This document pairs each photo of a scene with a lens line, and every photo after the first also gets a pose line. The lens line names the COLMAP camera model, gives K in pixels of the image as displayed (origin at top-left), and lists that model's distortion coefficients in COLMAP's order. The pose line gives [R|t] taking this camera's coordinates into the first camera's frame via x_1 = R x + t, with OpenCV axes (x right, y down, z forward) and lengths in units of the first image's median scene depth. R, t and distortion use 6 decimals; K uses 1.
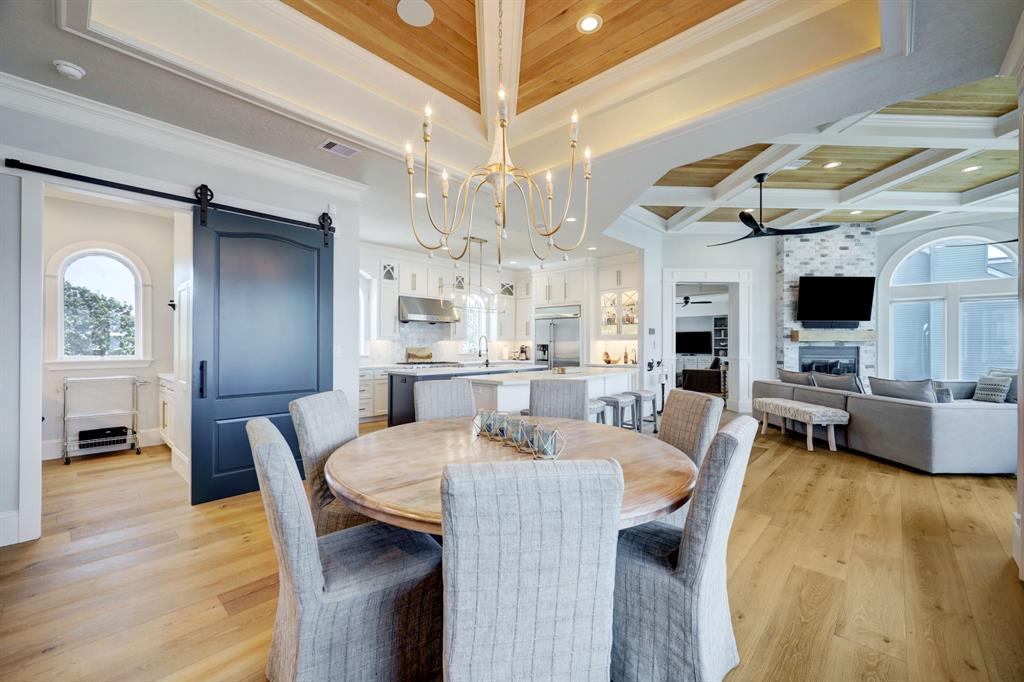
lens RADIAL K [[407.9, 0, 513.1], [0, 407.9, 344.3], [0, 0, 1]] dist [-0.020777, 0.004371]
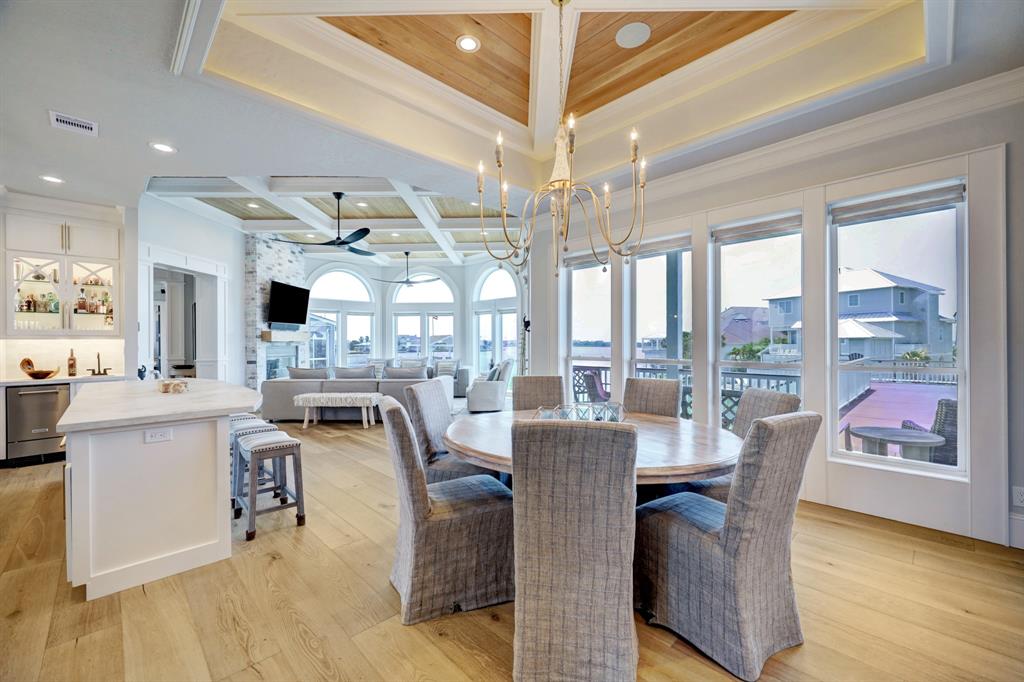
lens RADIAL K [[407.9, 0, 513.1], [0, 407.9, 344.3], [0, 0, 1]] dist [-0.020777, 0.004371]
pose [[0.044529, -0.005306, 0.998994, -0.321450], [0.005143, 0.999974, 0.005082, -0.001669], [-0.998995, 0.004912, 0.044556, 0.306225]]
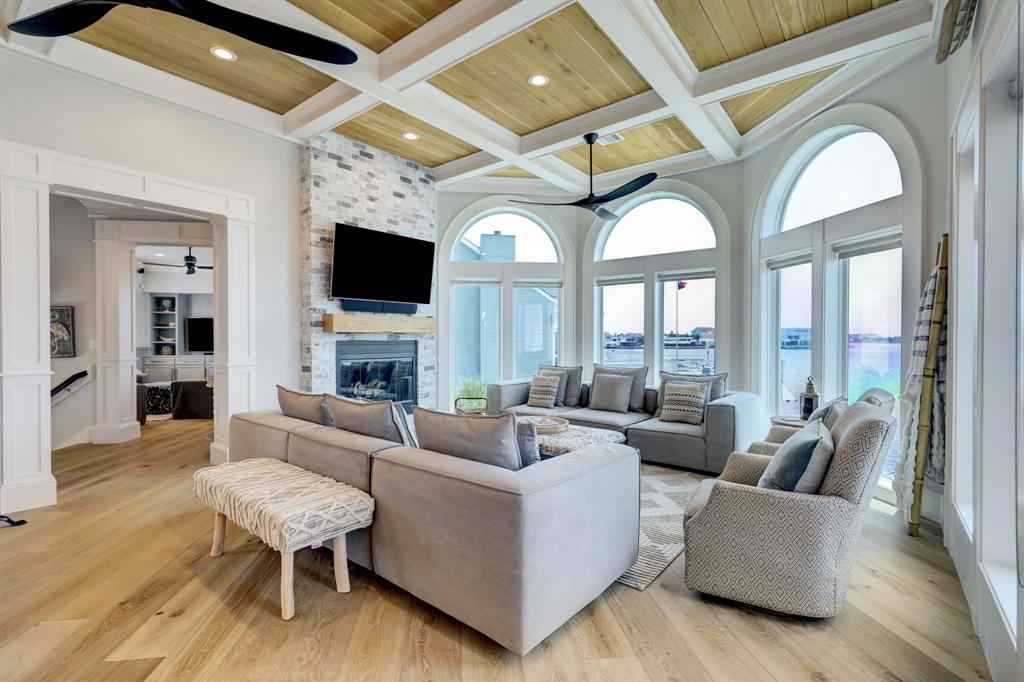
lens RADIAL K [[469.3, 0, 512.0], [0, 469.3, 341.0], [0, 0, 1]] dist [0.003552, 0.000161]
pose [[0.638878, -0.007202, 0.769274, 0.336107], [0.001423, 0.999966, 0.008180, 0.000025], [-0.769306, -0.004131, 0.638867, 0.350863]]
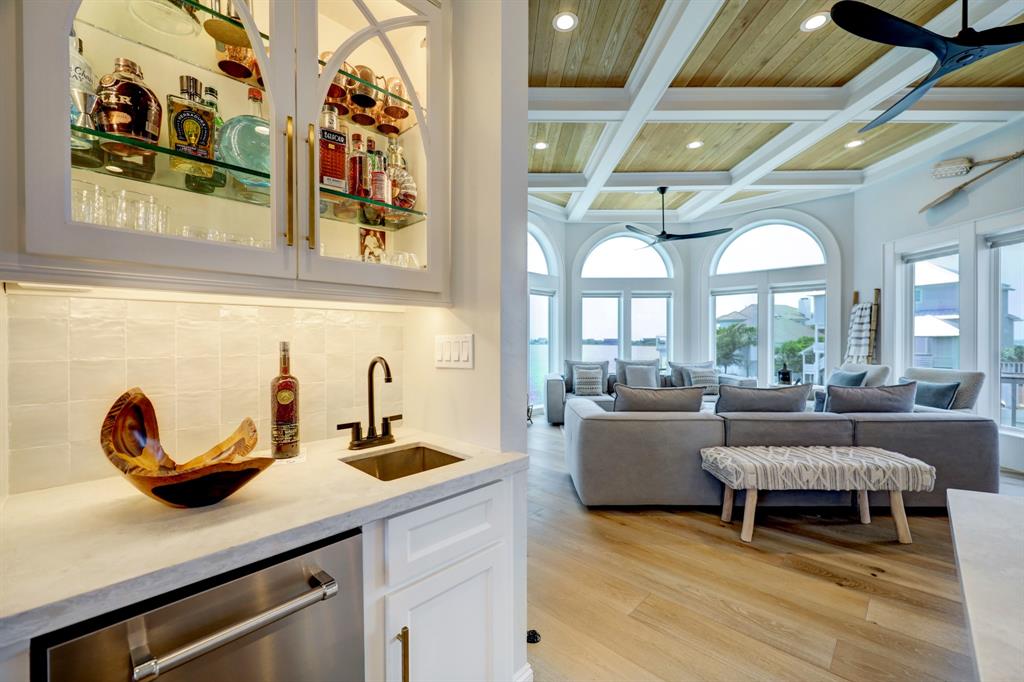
lens RADIAL K [[419.9, 0, 535.3], [0, 419.9, 344.1], [0, 0, 1]] dist [-0.003910, -0.000250]
pose [[-0.023541, -0.010245, 0.999670, 0.121146], [0.001375, 0.999946, 0.010280, 0.004352], [-0.999722, 0.001616, -0.023526, 0.943167]]
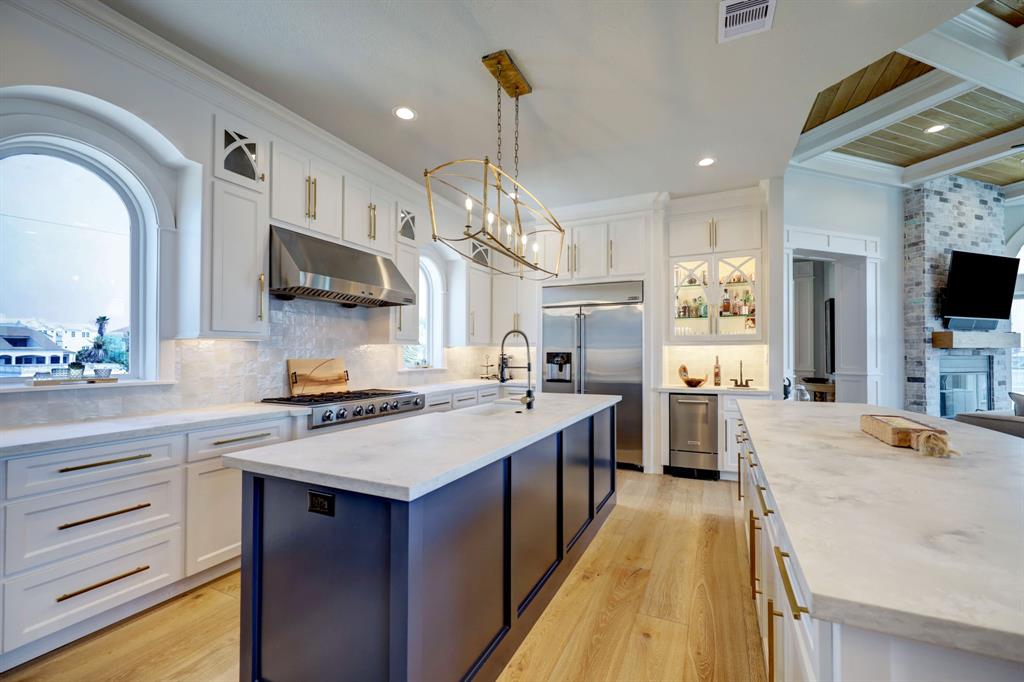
lens RADIAL K [[425.0, 0, 526.5], [0, 425.0, 348.3], [0, 0, 1]] dist [-0.000285, 0.000519]
pose [[0.951668, 0.003444, 0.307109, -0.169646], [-0.000008, 0.999937, -0.011188, 0.001055], [-0.307129, 0.010645, 0.951609, 0.533965]]
